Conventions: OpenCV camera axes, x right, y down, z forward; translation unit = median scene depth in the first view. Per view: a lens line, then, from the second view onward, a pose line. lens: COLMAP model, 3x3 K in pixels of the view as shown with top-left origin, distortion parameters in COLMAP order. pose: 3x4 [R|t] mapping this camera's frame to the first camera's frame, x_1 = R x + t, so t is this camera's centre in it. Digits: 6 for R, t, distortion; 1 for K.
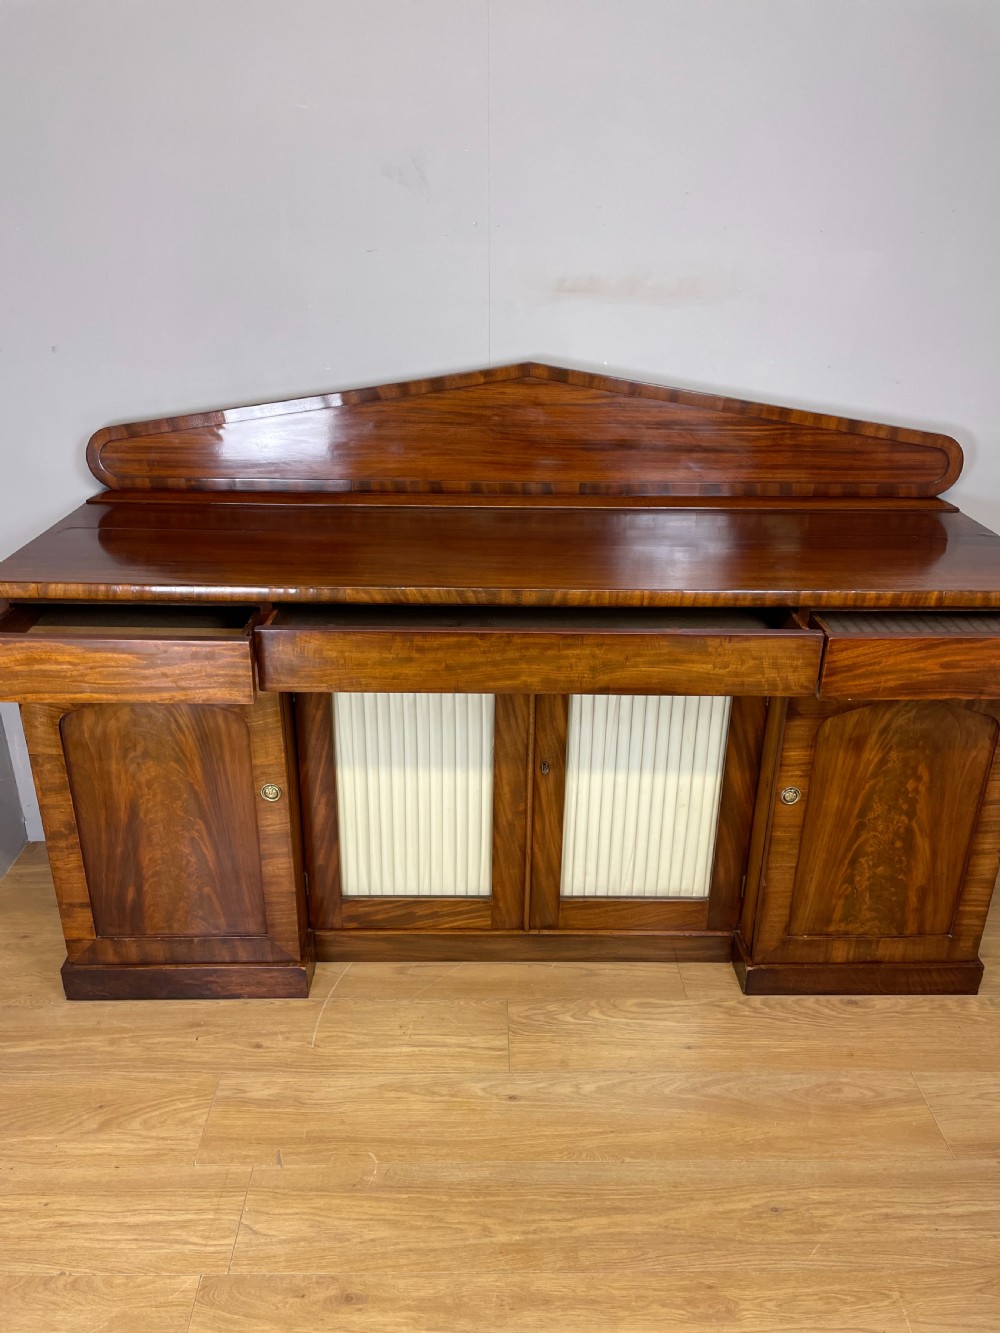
lens RADIAL K [[1004.7, 0, 500.1], [0, 1004.7, 660.1], [0, 0, 1]] dist [0.098402, -0.126139]
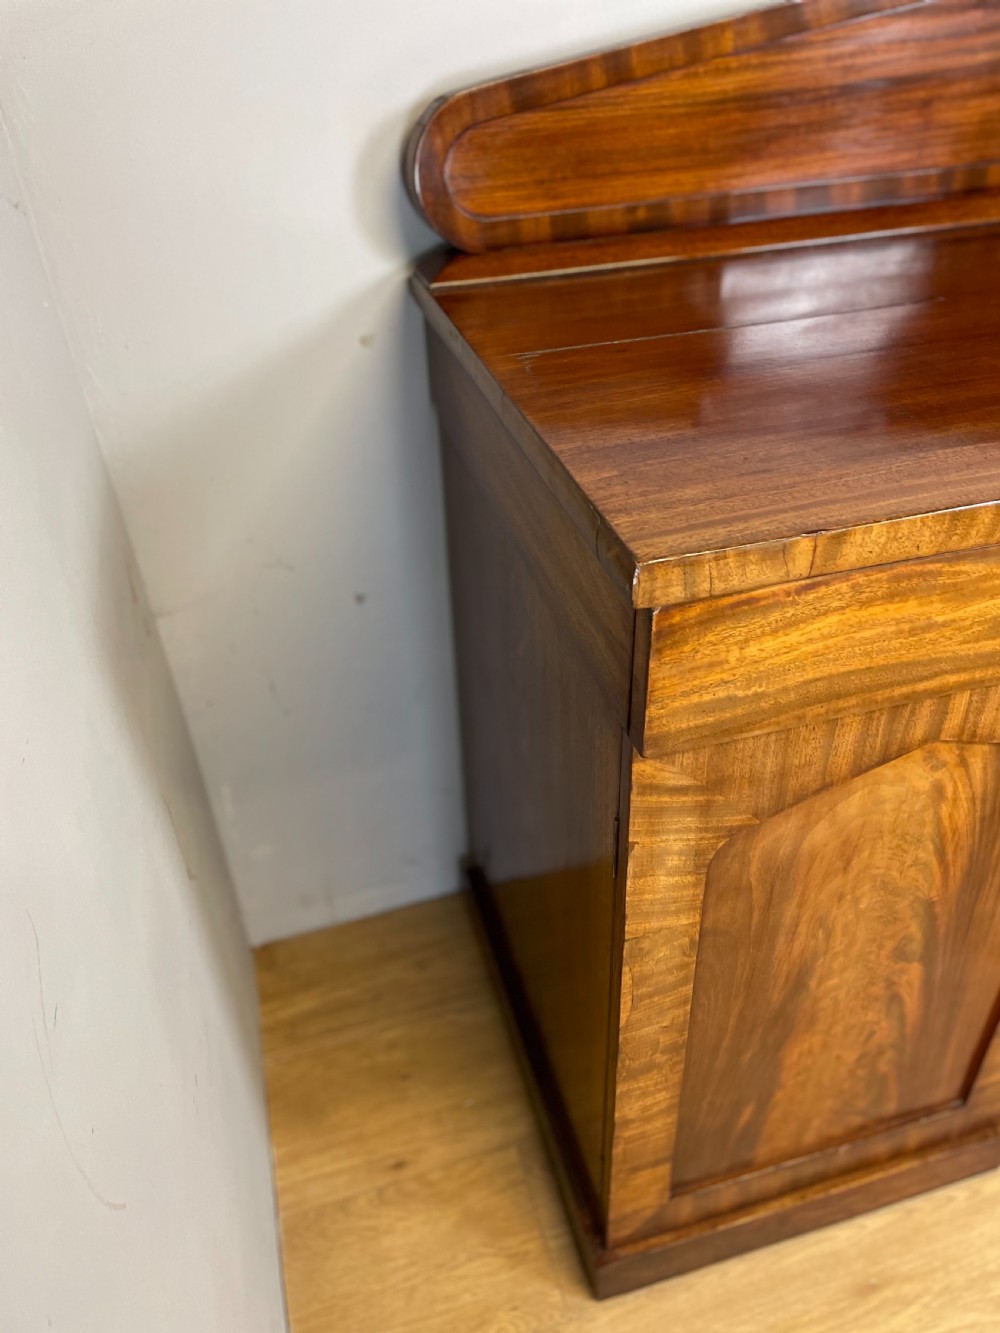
lens RADIAL K [[1004.7, 0, 504.3], [0, 1004.7, 655.4], [0, 0, 1]] dist [0.098402, -0.126139]
pose [[0.964498, -0.187606, 0.185872, -0.513464], [0.144933, 0.964374, 0.221307, -0.103262], [-0.220768, -0.186511, 0.957327, 0.591472]]
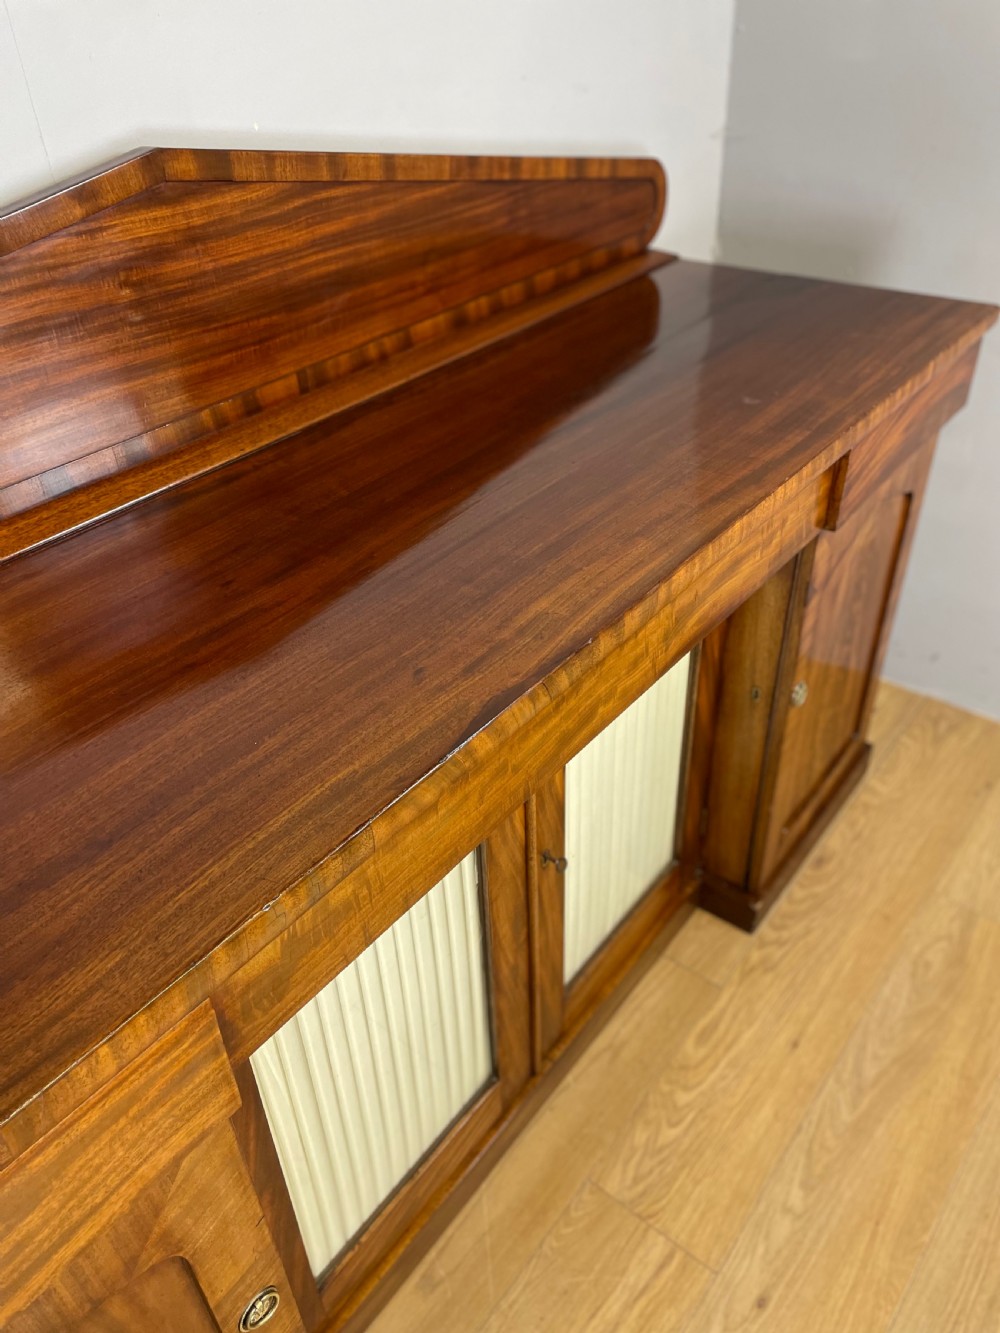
lens RADIAL K [[1004.7, 0, 500.9], [0, 1004.7, 662.3], [0, 0, 1]] dist [0.098402, -0.126139]
pose [[0.631677, -0.483783, 0.605754, -0.271334], [0.352222, 0.875179, 0.331664, -0.196691], [-0.690597, 0.003856, 0.723230, 0.580936]]
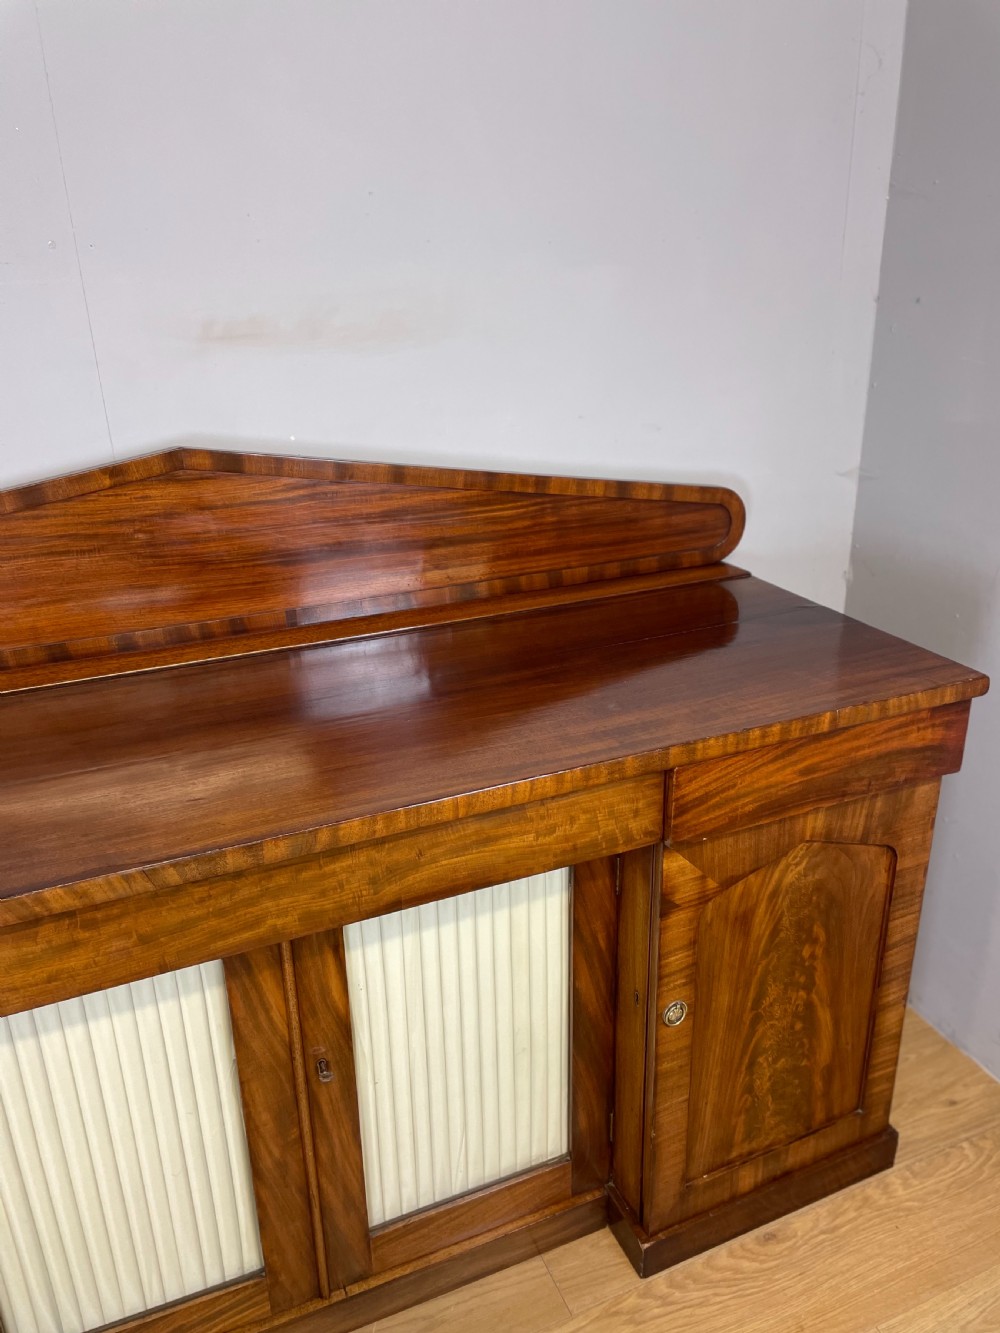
lens RADIAL K [[1004.7, 0, 495.9], [0, 1004.7, 656.7], [0, 0, 1]] dist [0.098402, -0.126139]
pose [[0.926214, -0.169792, 0.336598, -0.026639], [0.182472, 0.983192, -0.006150, -0.123815], [-0.329896, 0.067116, 0.941628, 0.332026]]
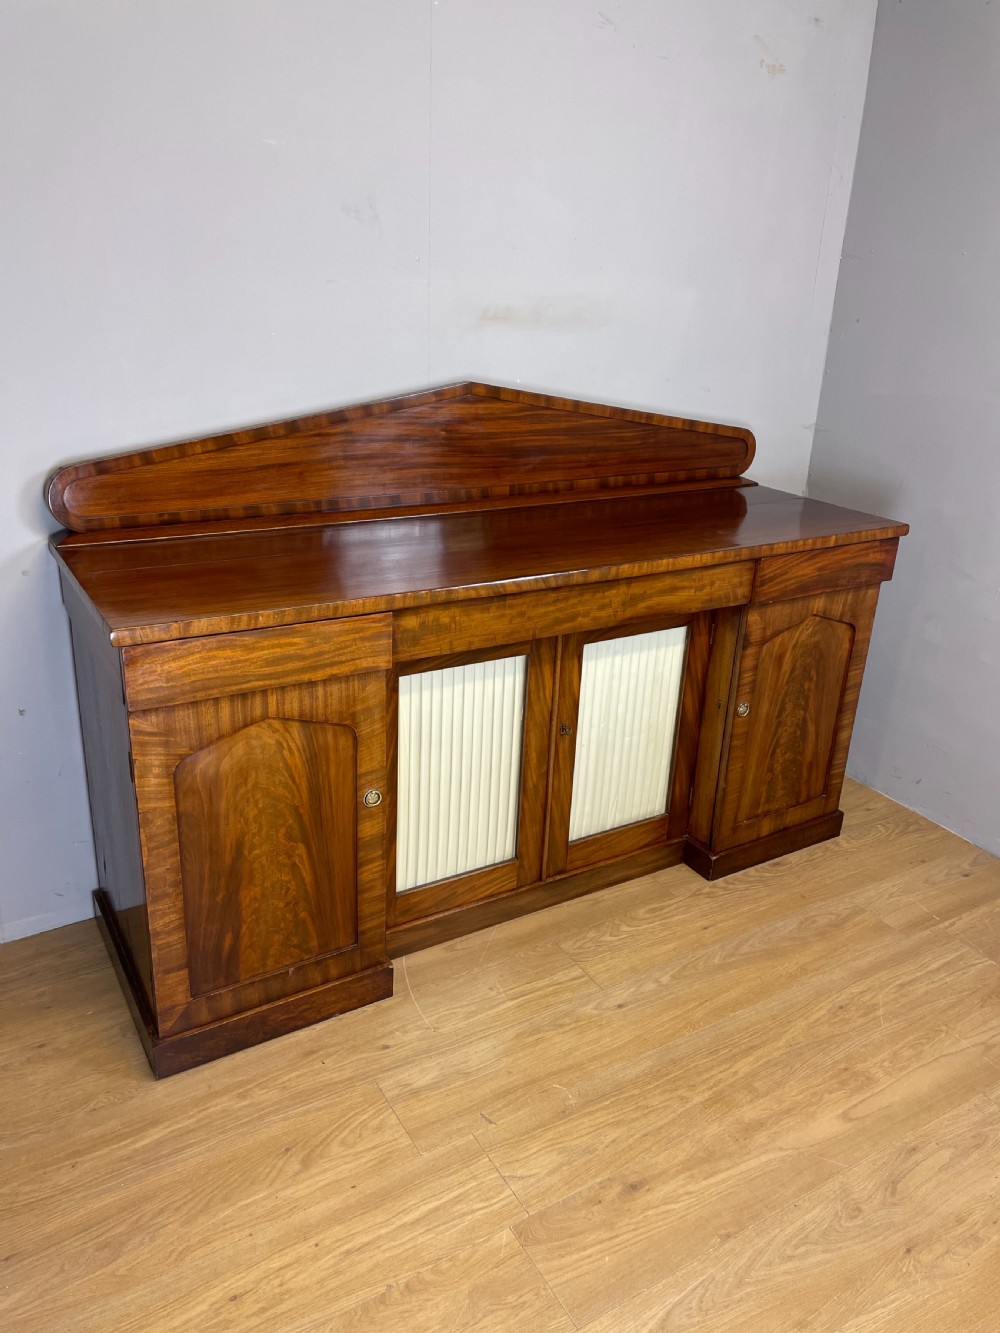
lens RADIAL K [[1004.7, 0, 502.2], [0, 1004.7, 659.5], [0, 0, 1]] dist [0.098402, -0.126139]
pose [[0.863743, -0.161551, 0.477335, -0.544760], [0.173794, 0.984604, 0.018751, -0.005171], [-0.473015, 0.066761, 0.878521, 0.015931]]
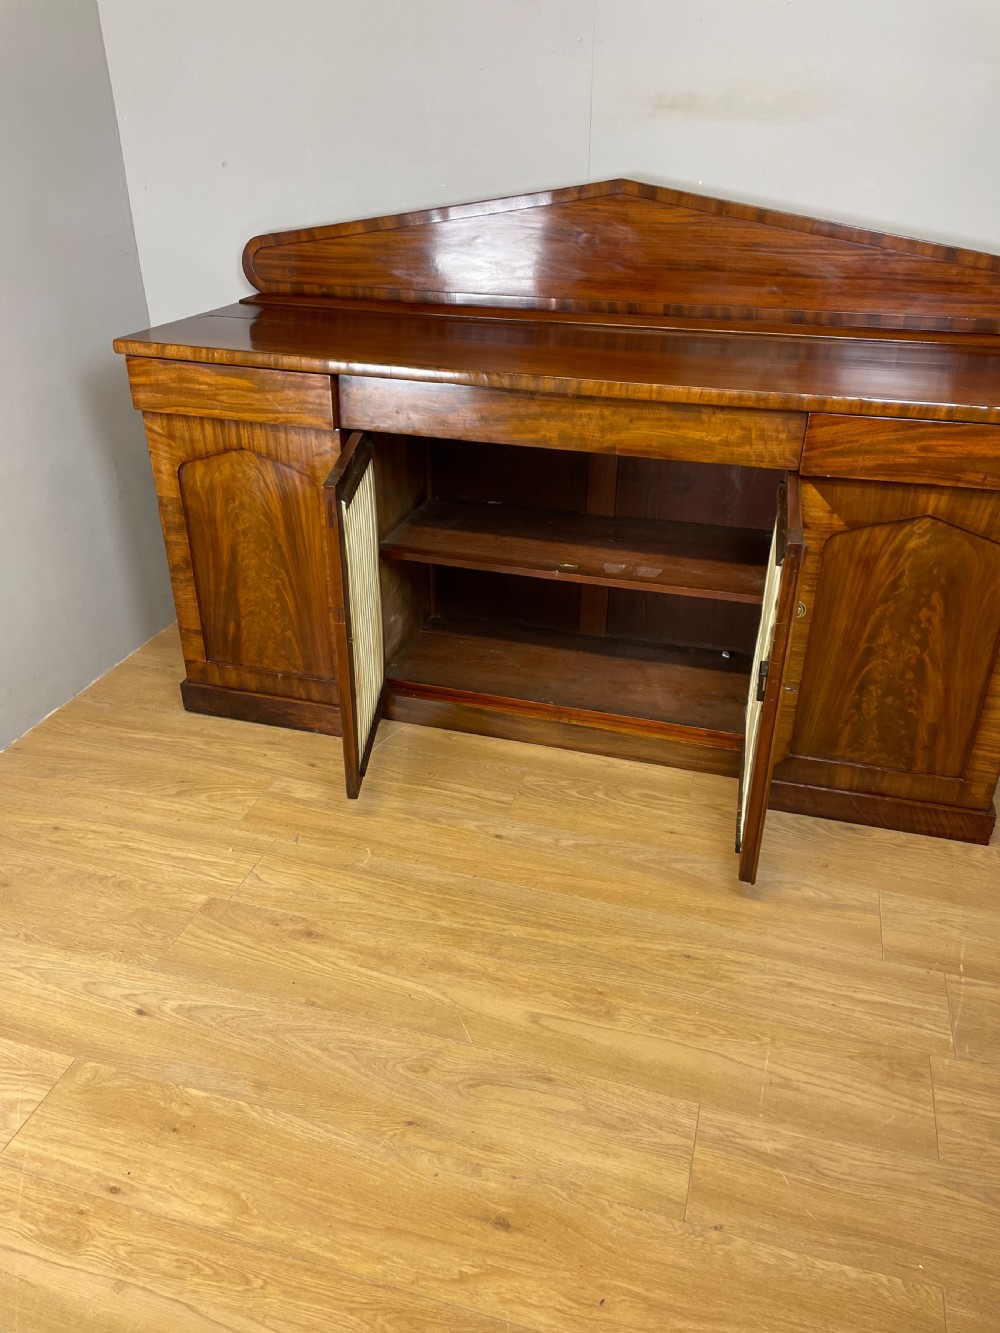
lens RADIAL K [[1004.7, 0, 501.2], [0, 1004.7, 657.9], [0, 0, 1]] dist [0.098402, -0.126139]
pose [[0.954952, 0.135457, -0.264041, 0.263446], [-0.115346, 0.989212, 0.090310, 0.116702], [0.273425, -0.055785, 0.960274, -0.072015]]
